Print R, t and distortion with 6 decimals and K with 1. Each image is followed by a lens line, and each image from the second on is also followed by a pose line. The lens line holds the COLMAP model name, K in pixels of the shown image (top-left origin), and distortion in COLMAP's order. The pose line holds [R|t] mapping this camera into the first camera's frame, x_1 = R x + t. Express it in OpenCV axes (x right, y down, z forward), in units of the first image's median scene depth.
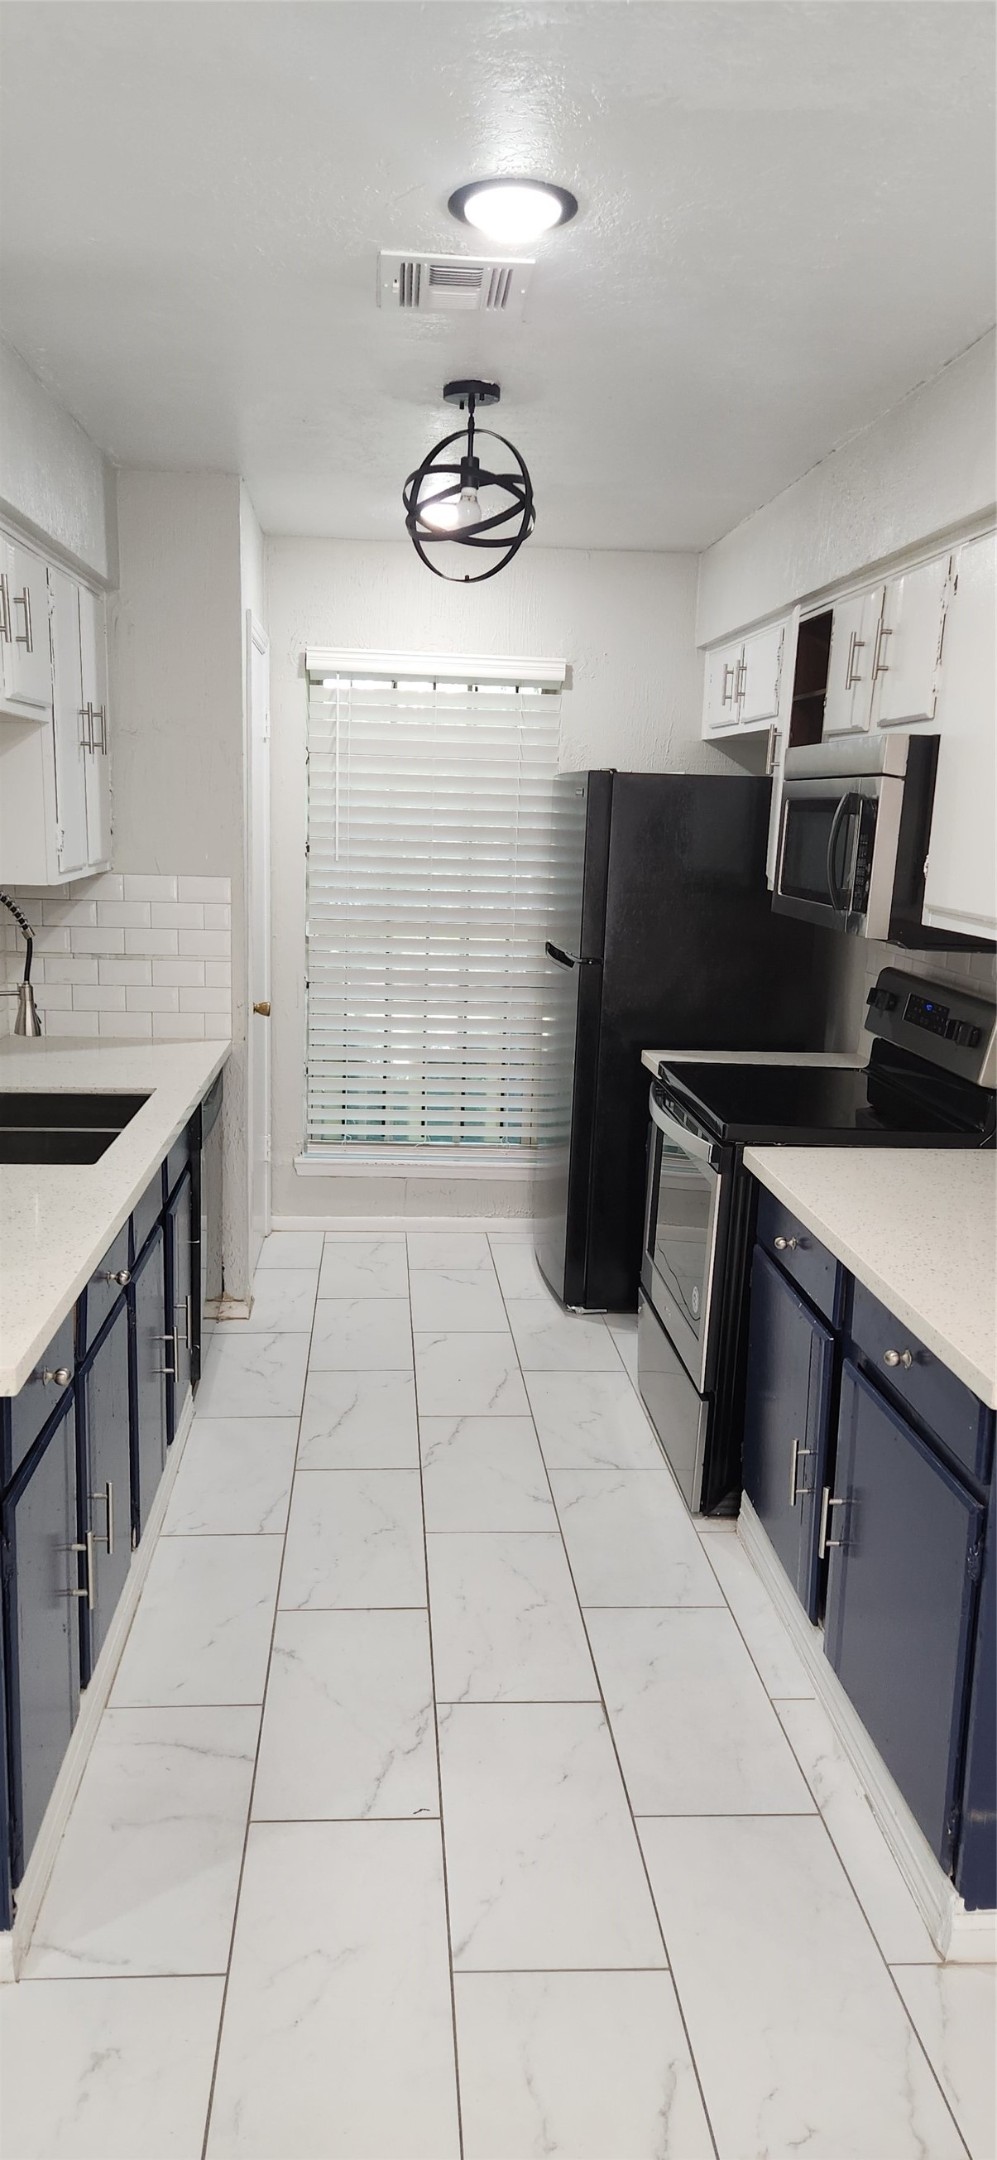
lens RADIAL K [[1399.0, 0, 480.7], [0, 1399.0, 1118.2], [0, 0, 1]] dist [0.082851, -0.086536]
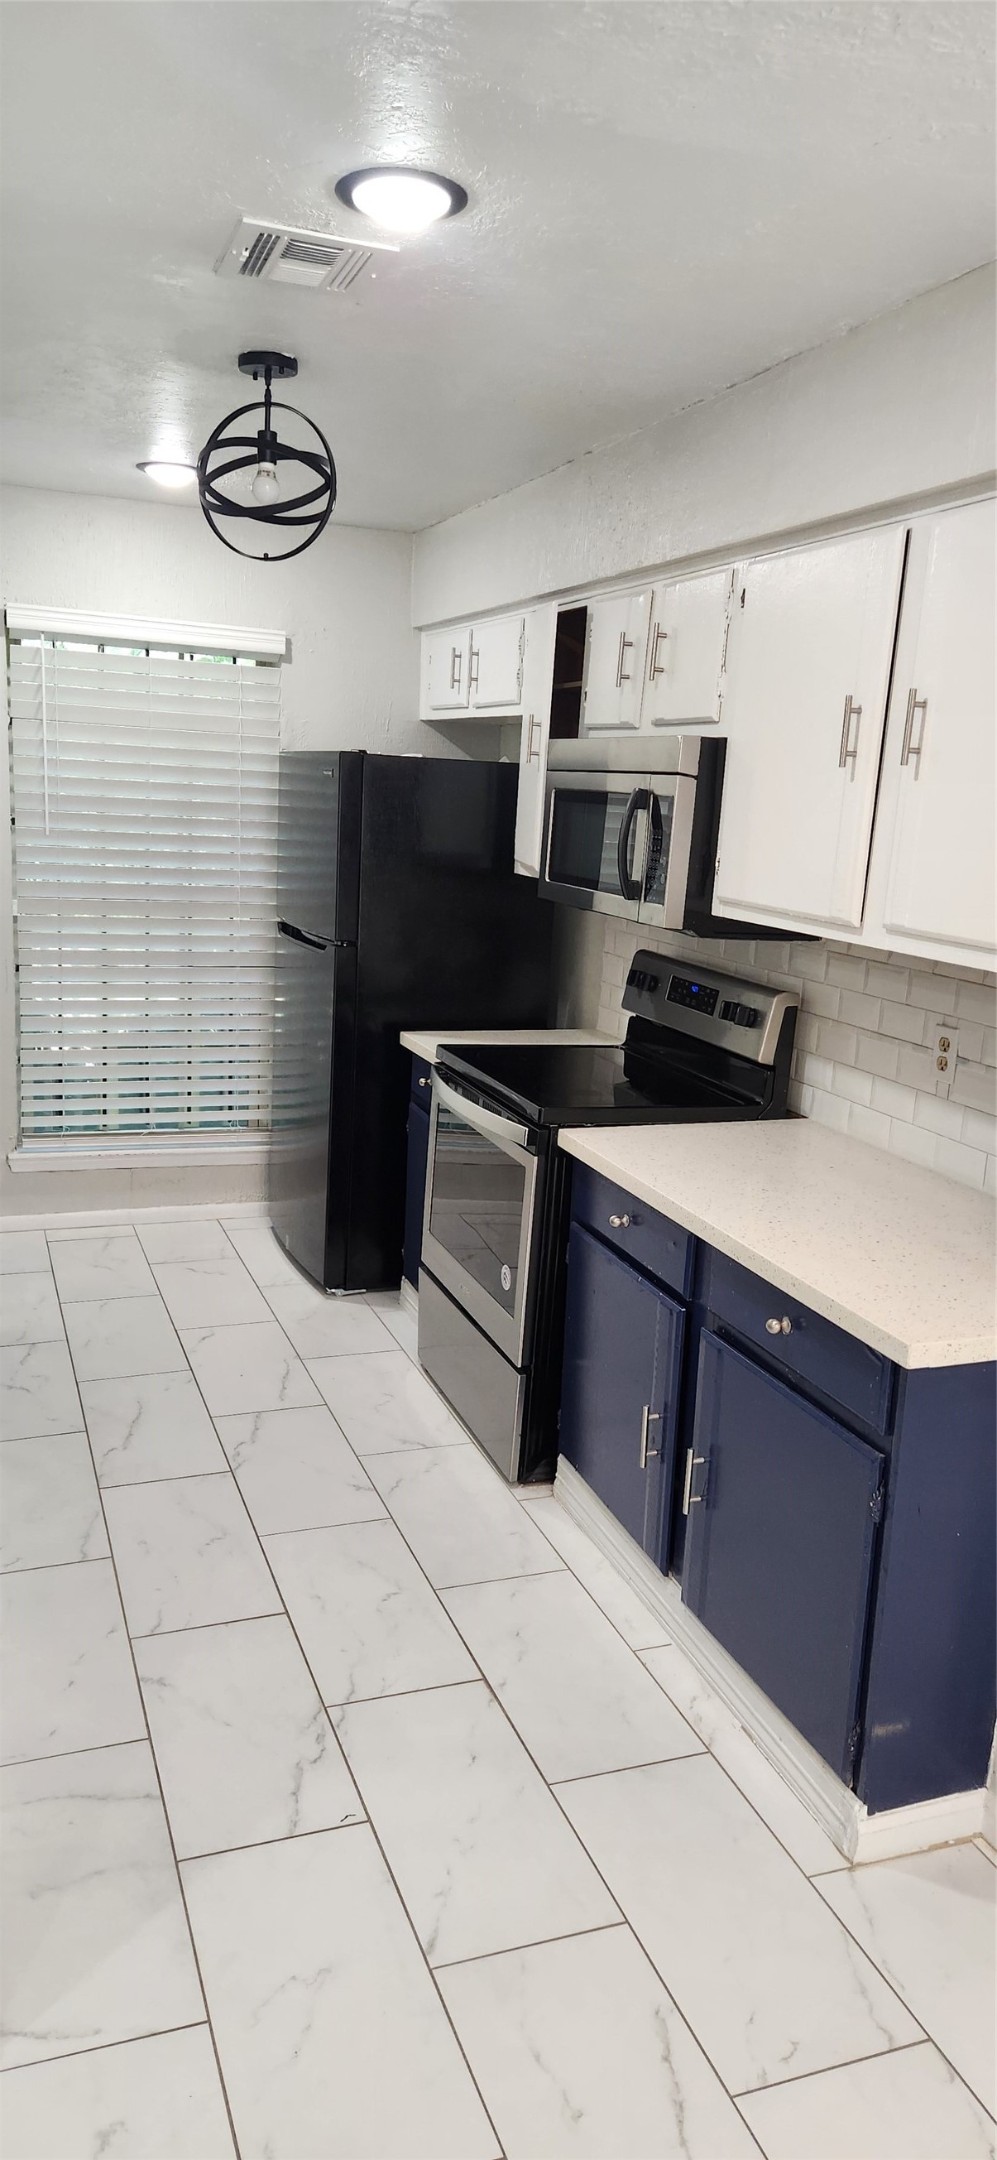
lens RADIAL K [[1399.0, 0, 480.7], [0, 1399.0, 1118.2], [0, 0, 1]] dist [0.082851, -0.086536]
pose [[0.959862, -0.045537, 0.276752, -0.137809], [0.038040, 0.998751, 0.032400, -0.020931], [-0.277882, -0.020572, 0.960395, 0.017444]]
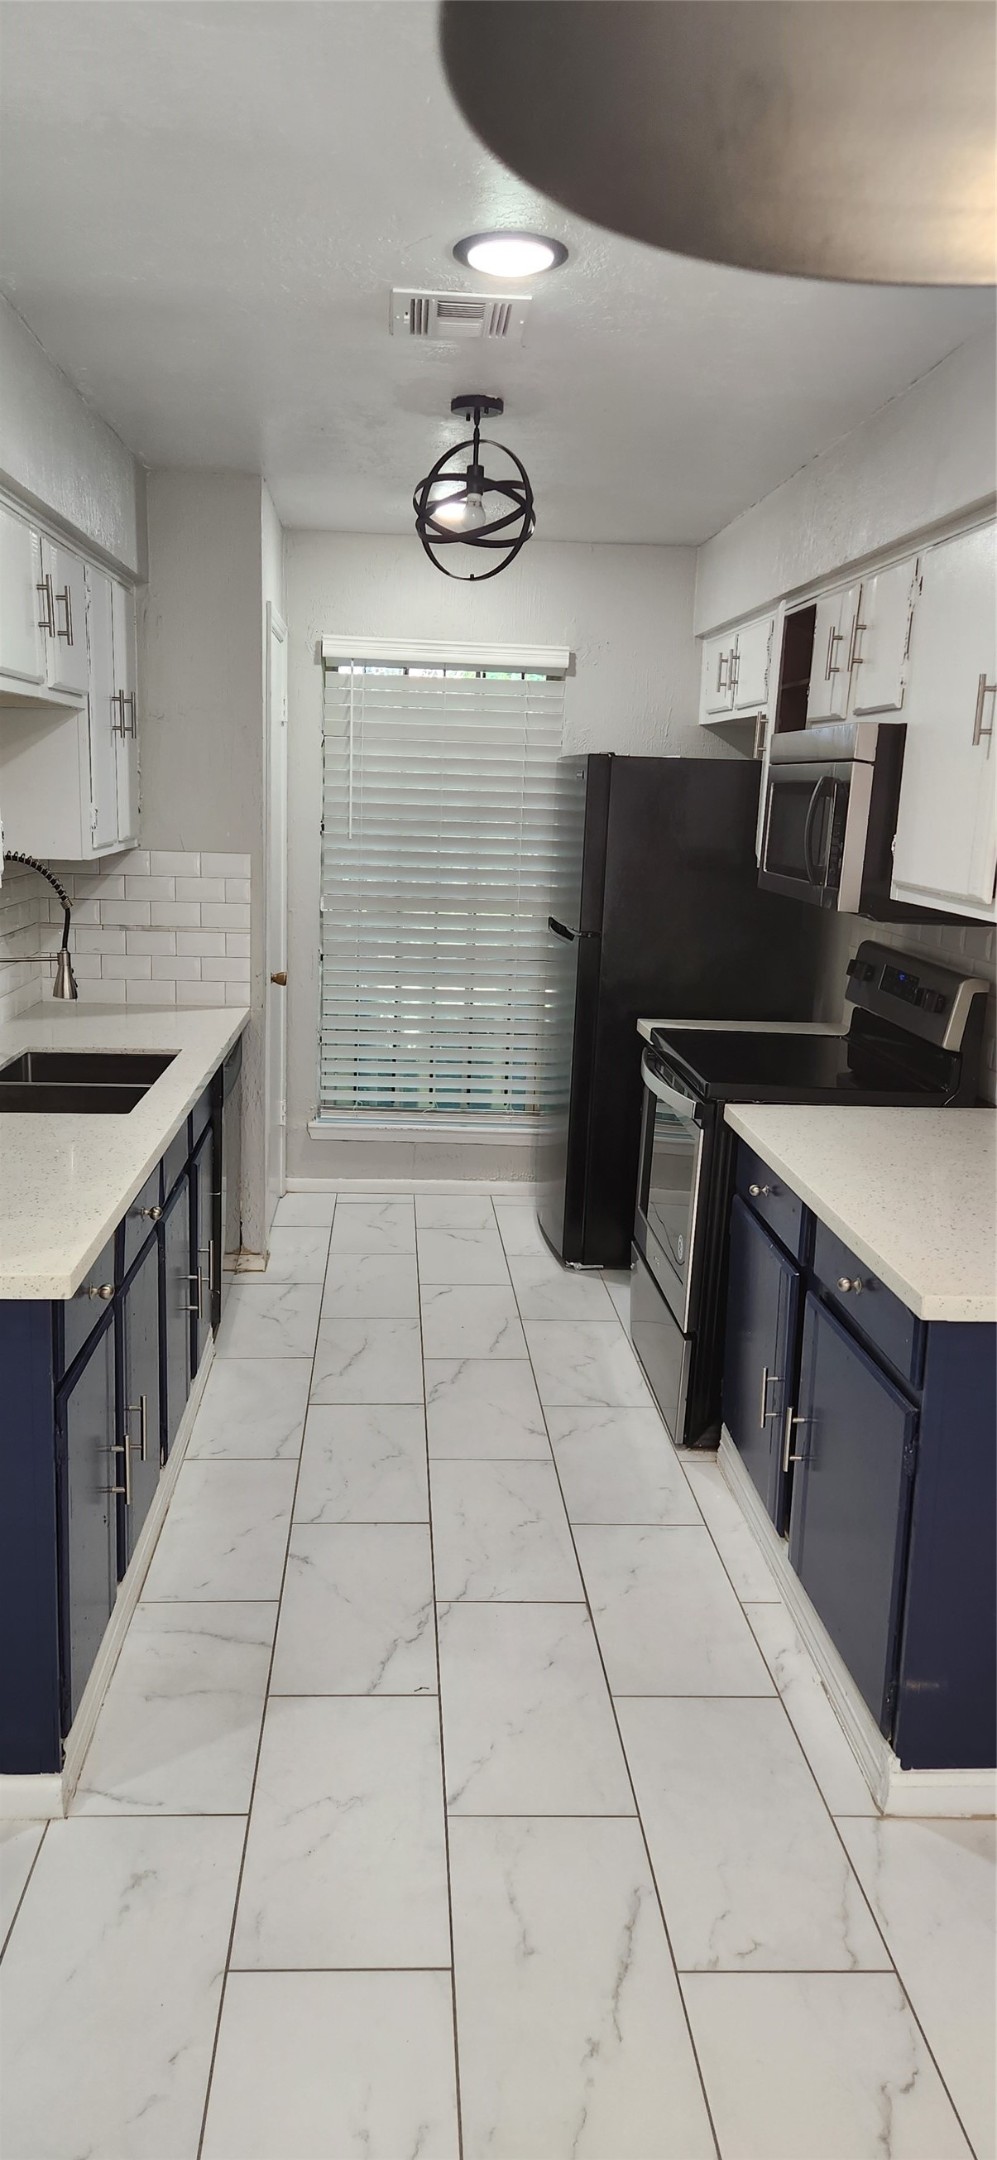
lens RADIAL K [[1401.7, 0, 476.9], [0, 1401.7, 1105.4], [0, 0, 1]] dist [0.090248, -0.111868]
pose [[0.999918, 0.005976, -0.011299, 0.007821], [-0.005929, 0.999974, 0.004147, 0.016025], [0.011324, -0.004079, 0.999928, -0.076499]]
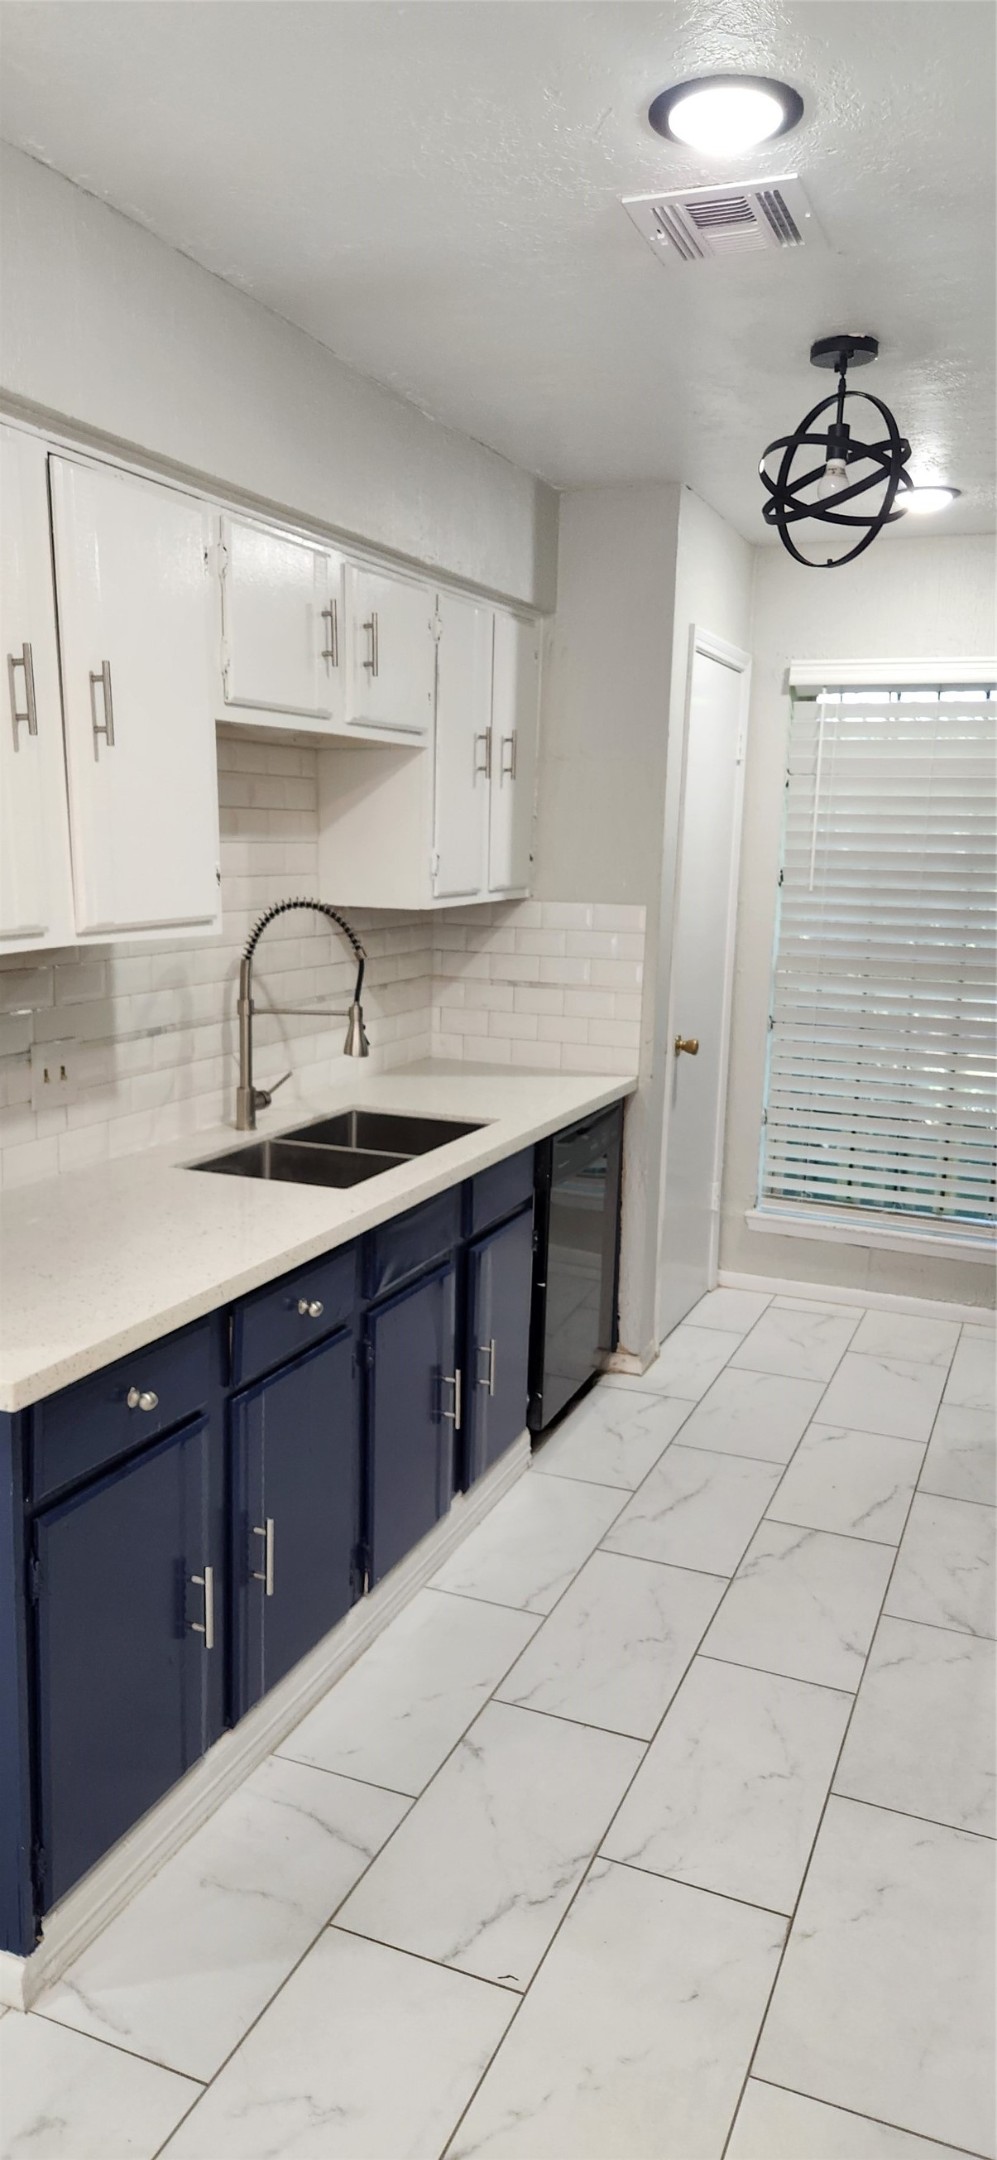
lens RADIAL K [[1428.4, 0, 504.7], [0, 1428.4, 1106.8], [0, 0, 1]] dist [0.068381, -0.069517]
pose [[0.896465, 0.077521, -0.436280, 0.199821], [-0.093924, 0.995449, -0.016116, -0.014743], [0.433046, 0.055425, 0.899666, 0.120806]]
